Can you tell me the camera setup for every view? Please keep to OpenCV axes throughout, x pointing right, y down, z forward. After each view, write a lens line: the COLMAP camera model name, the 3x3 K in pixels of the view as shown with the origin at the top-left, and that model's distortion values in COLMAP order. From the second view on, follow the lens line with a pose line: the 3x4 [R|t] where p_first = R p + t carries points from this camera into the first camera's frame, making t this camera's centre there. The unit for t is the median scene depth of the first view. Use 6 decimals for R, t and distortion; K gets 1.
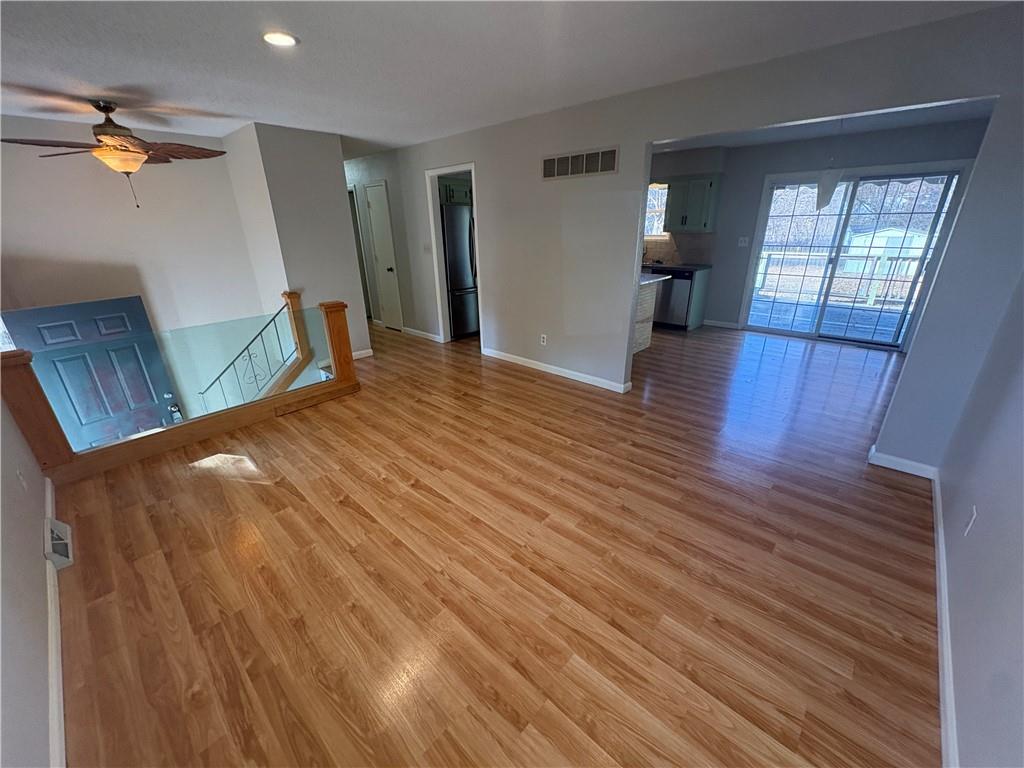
lens RADIAL K [[406.6, 0, 513.5], [0, 406.6, 383.7], [0, 0, 1]] dist [0.000512, 0.000193]
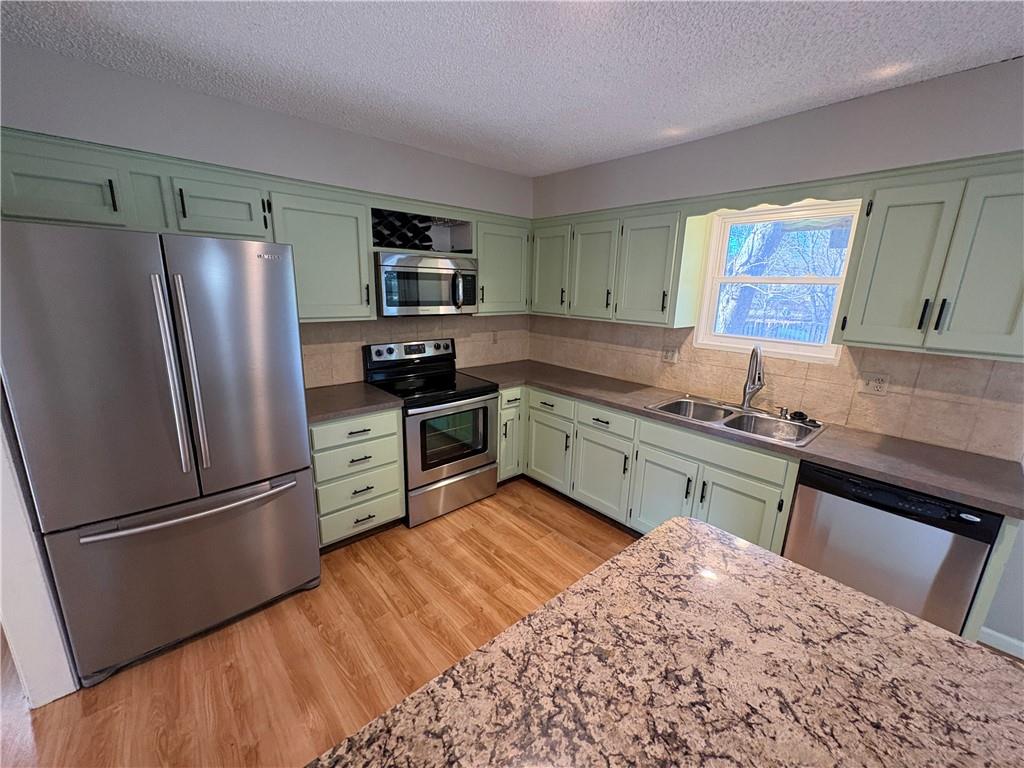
lens RADIAL K [[406.6, 0, 513.5], [0, 406.6, 383.7], [0, 0, 1]] dist [0.000512, 0.000193]
pose [[0.994442, 0.062608, -0.084648, 0.223464], [-0.073741, 0.988024, -0.135538, -0.427911], [0.075149, 0.141027, 0.987149, 1.025473]]
